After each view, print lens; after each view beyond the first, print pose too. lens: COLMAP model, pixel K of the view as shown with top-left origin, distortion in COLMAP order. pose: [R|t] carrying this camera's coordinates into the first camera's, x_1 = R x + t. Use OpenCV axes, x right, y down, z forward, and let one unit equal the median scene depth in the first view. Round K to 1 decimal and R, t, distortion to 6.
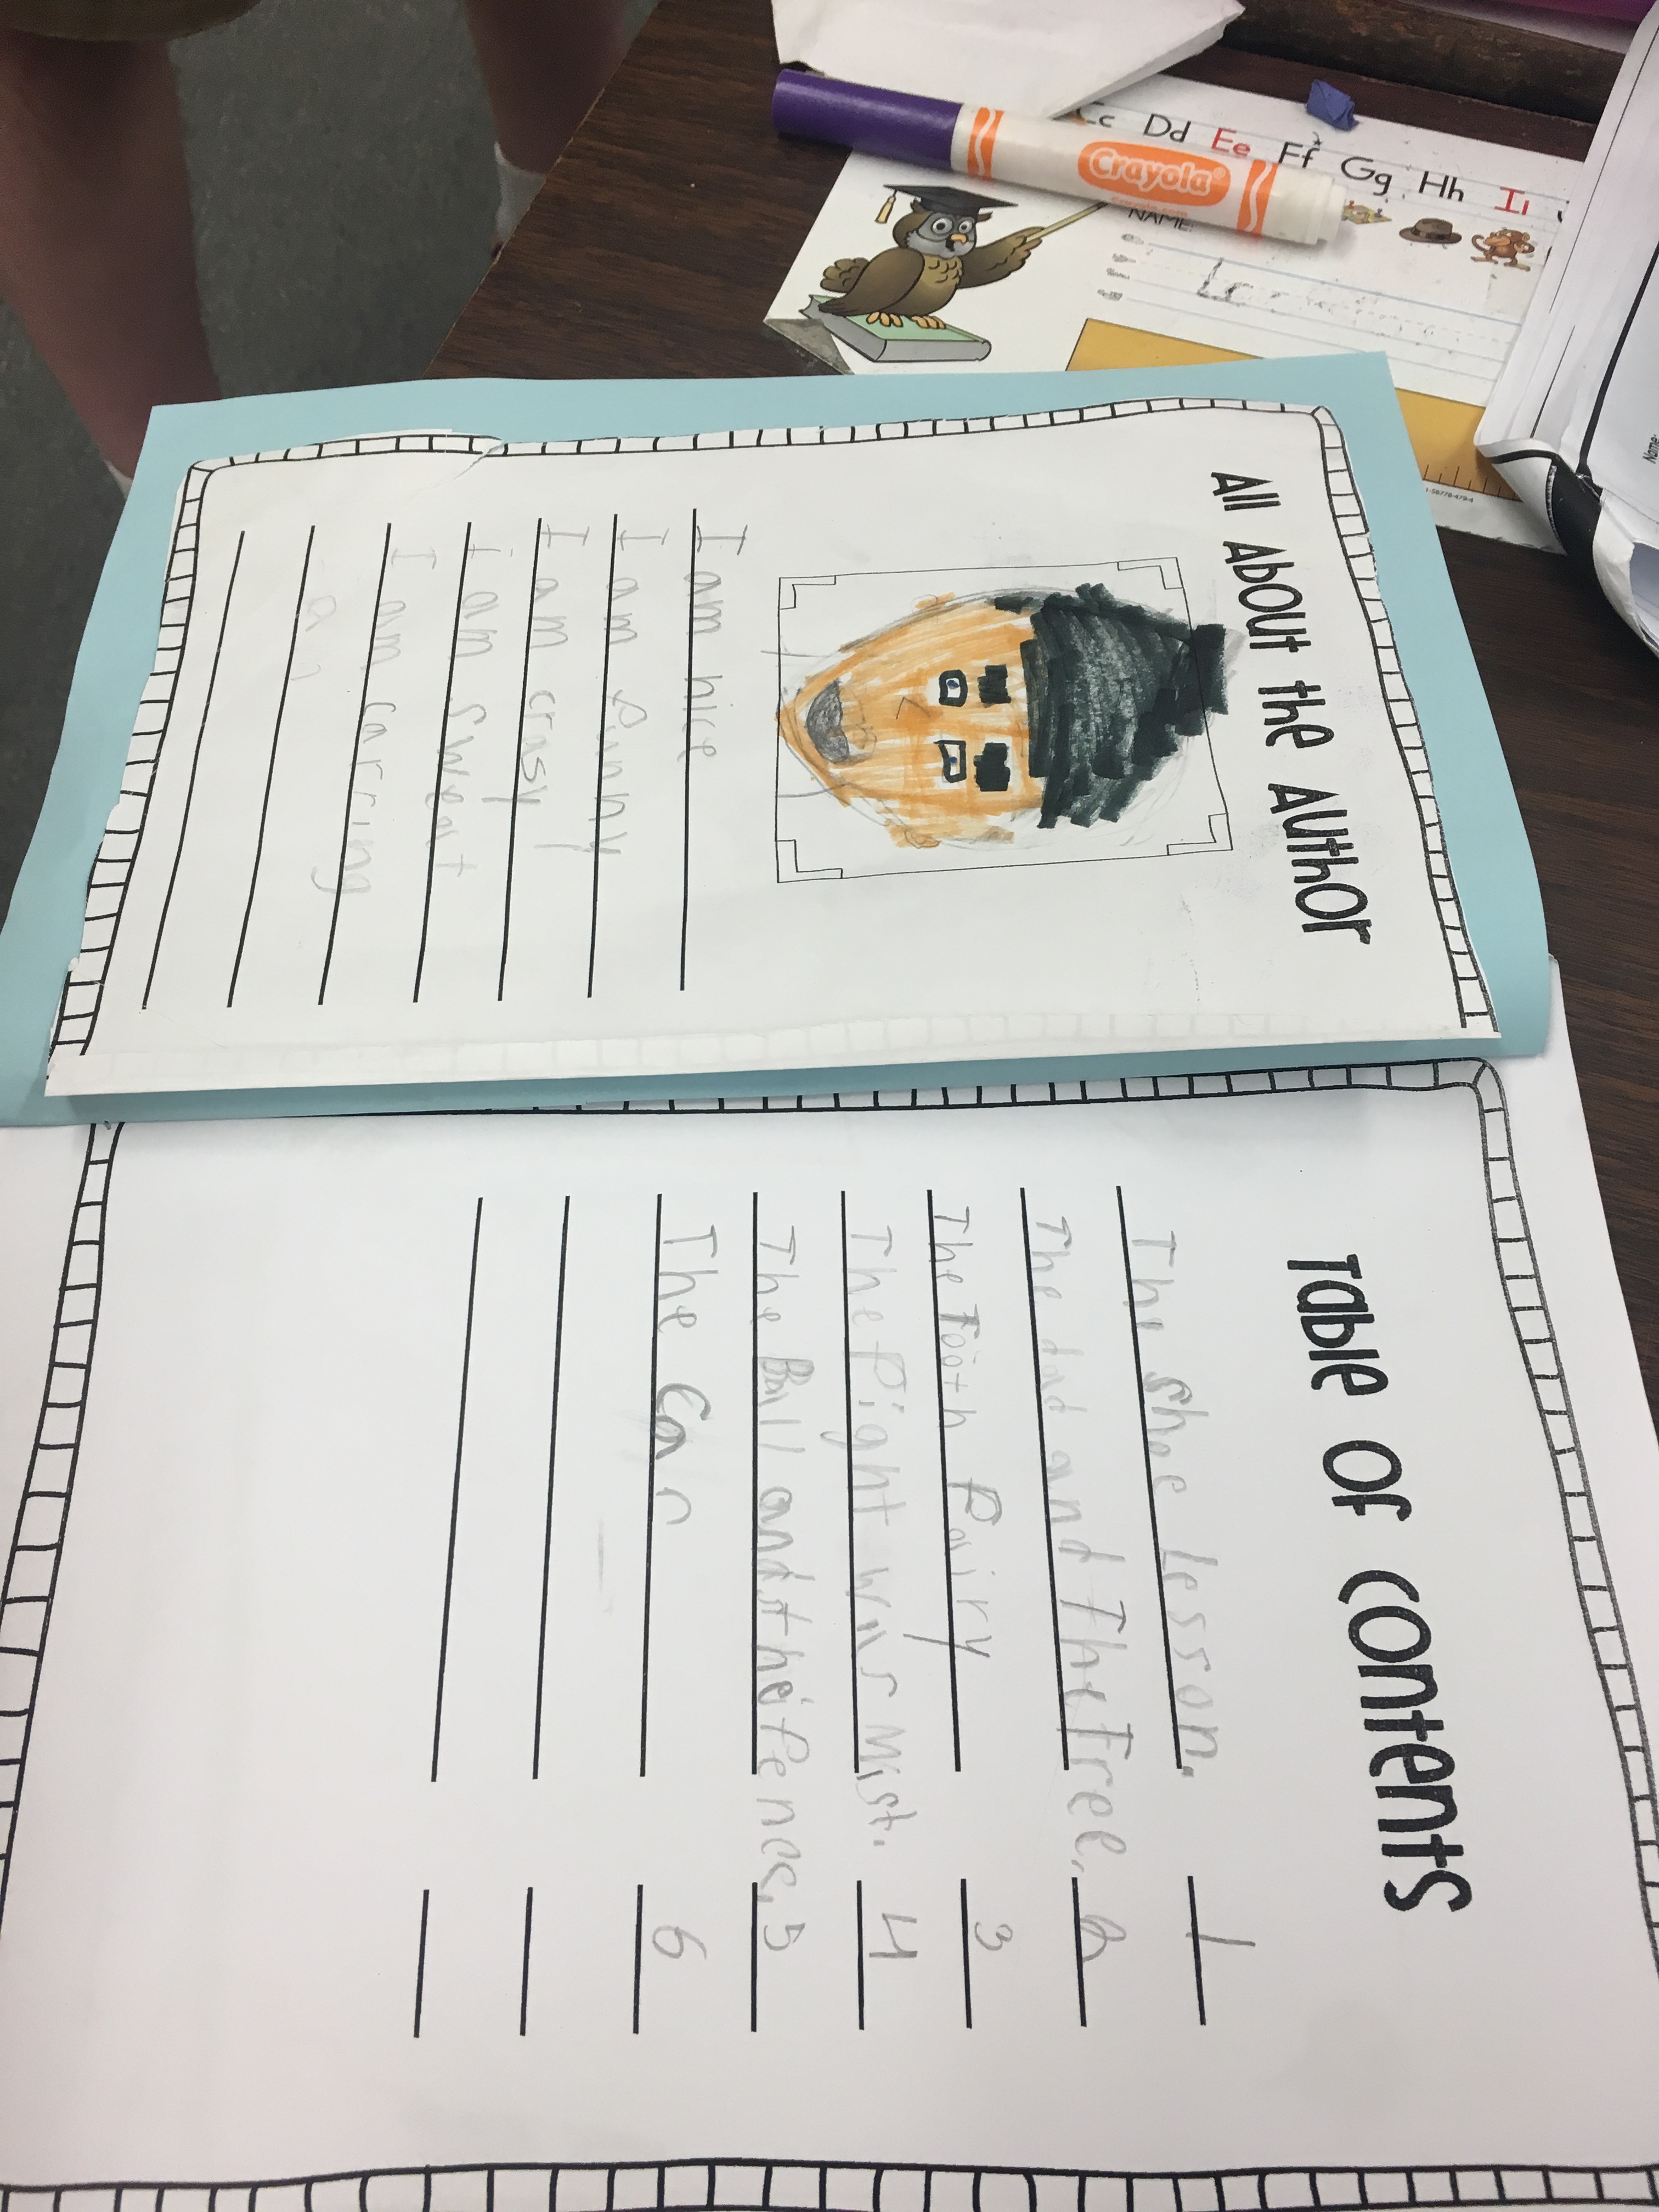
lens RADIAL K [[1823.6, 0, 829.5], [0, 1823.6, 1106.0], [0, 0, 1]] dist [0.051840, -0.079948]
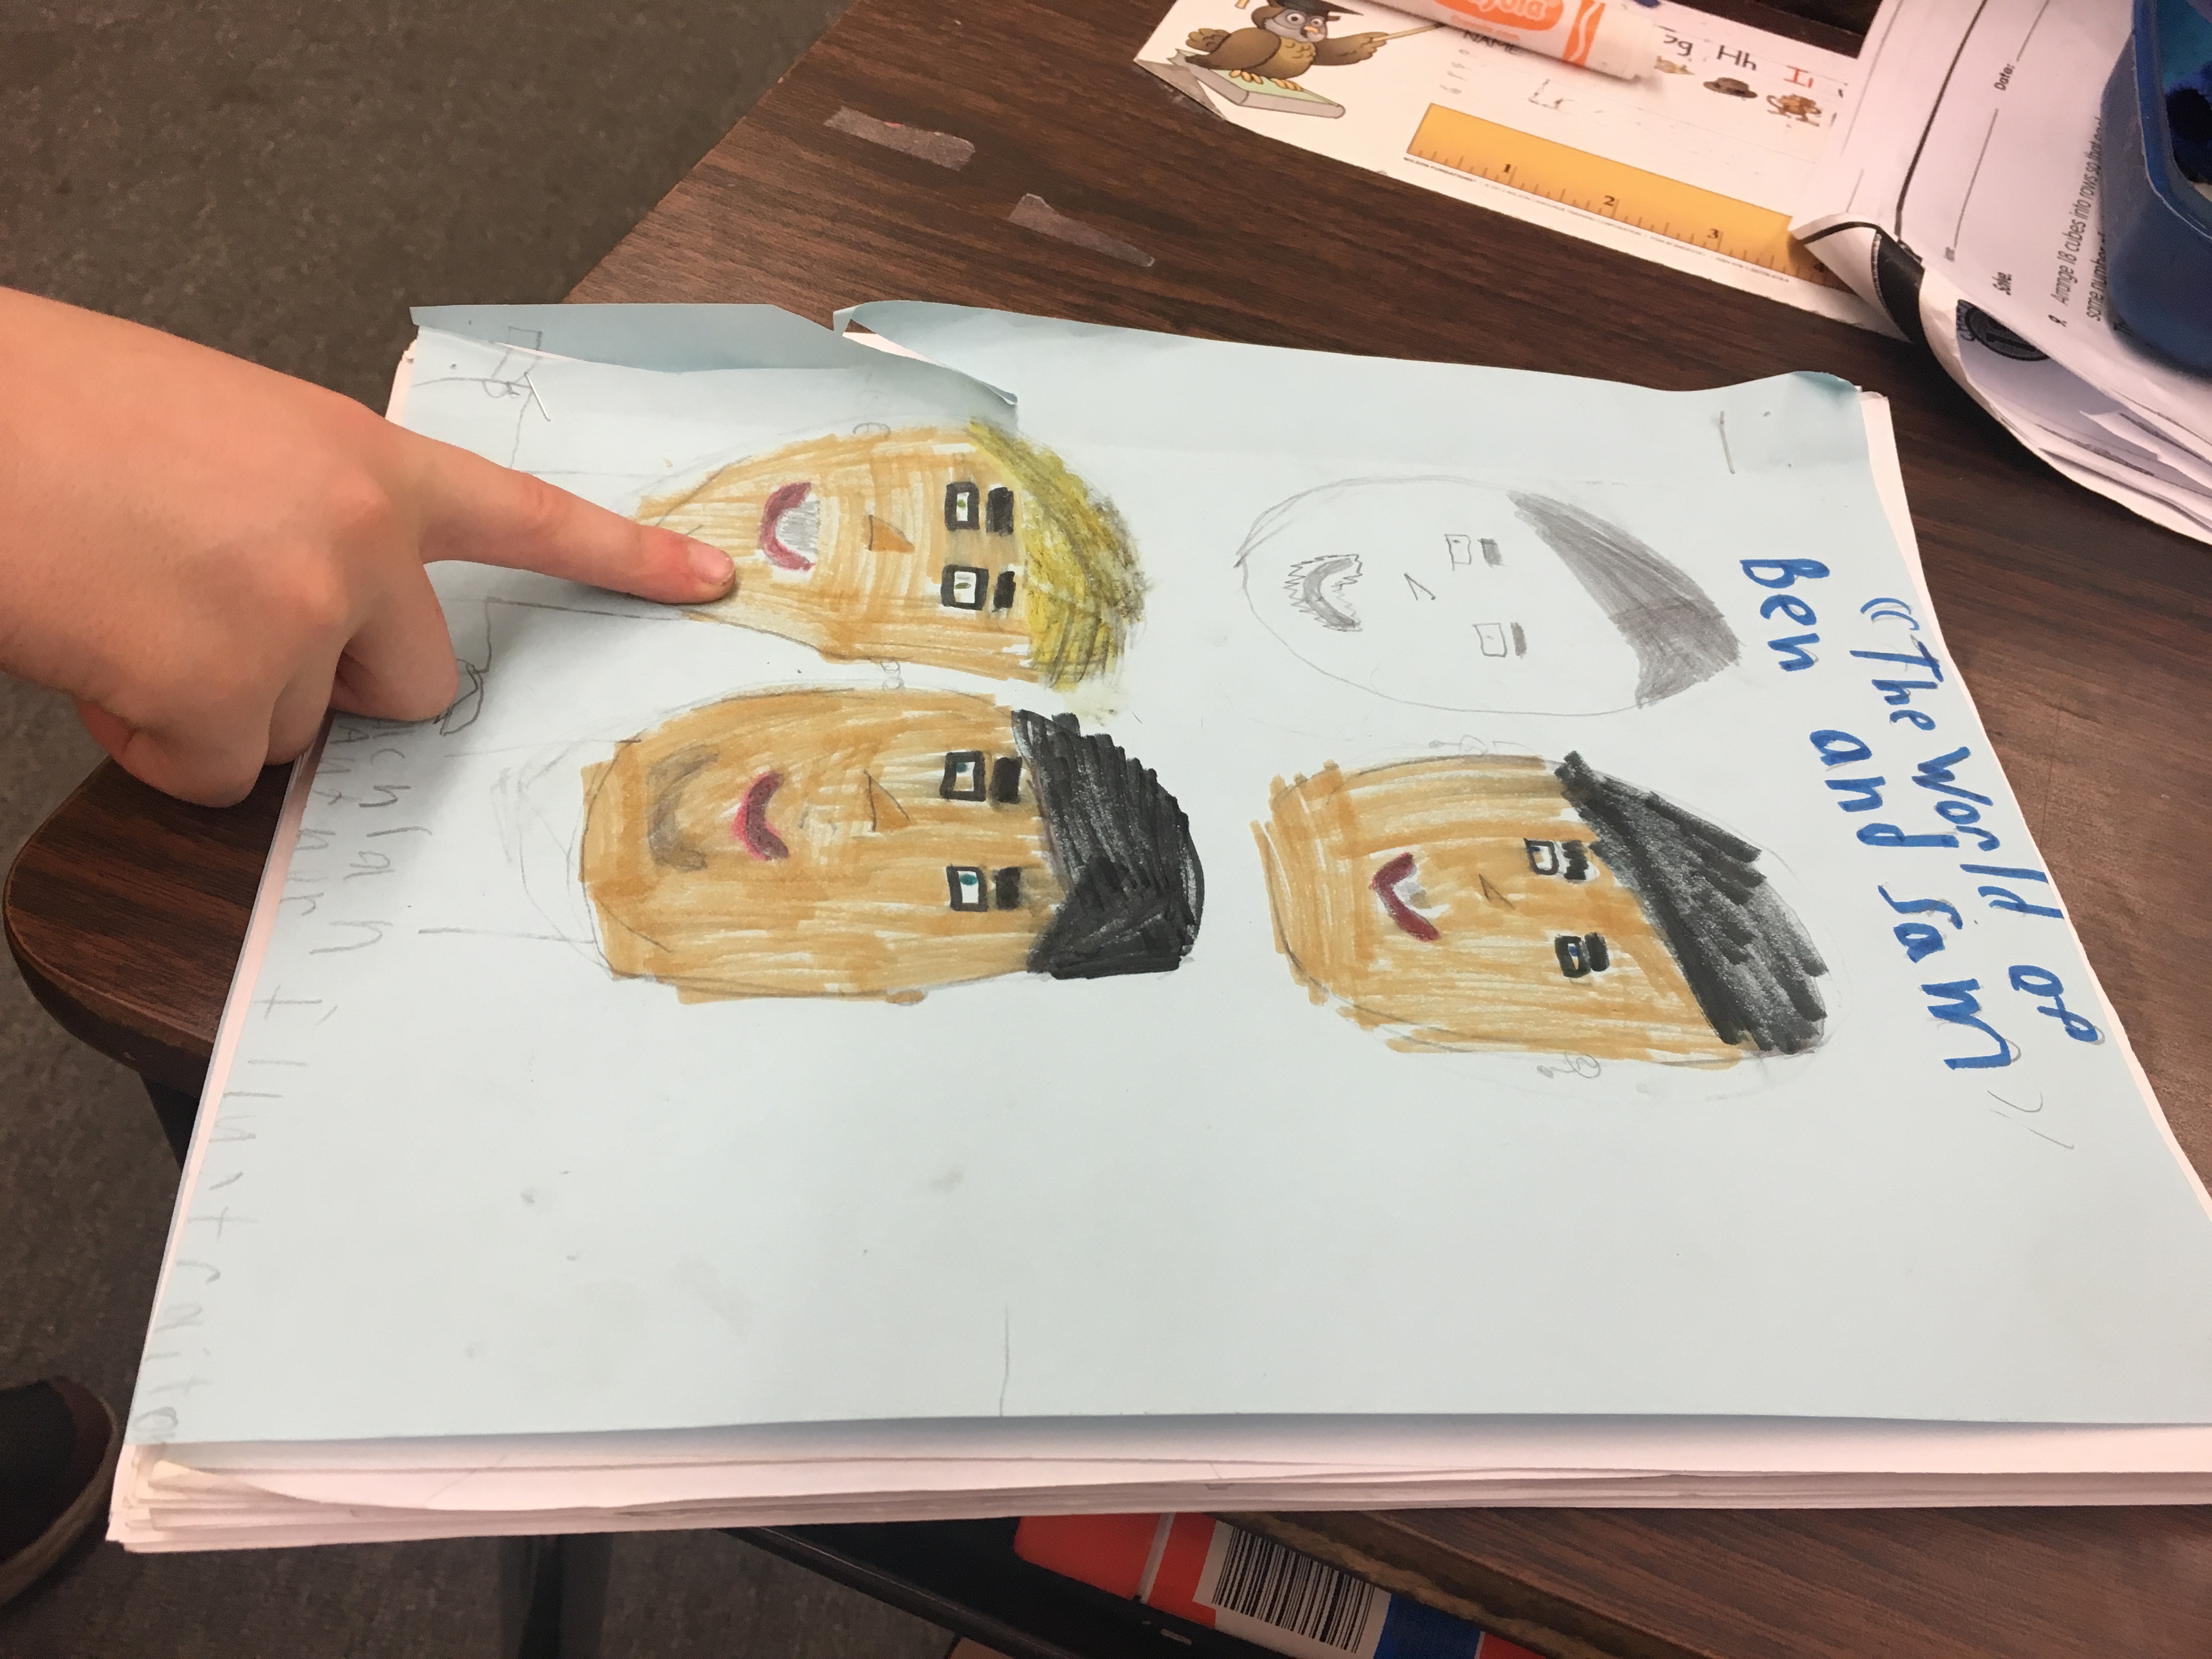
lens RADIAL K [[1823.6, 0, 1106.0], [0, 1823.6, 829.5], [0, 0, 1]] dist [0.051840, -0.079948]
pose [[0.988905, 0.104834, 0.105250, -0.113681], [-0.083305, 0.977971, -0.191396, 0.203700], [-0.122996, 0.180504, 0.975854, 0.049333]]
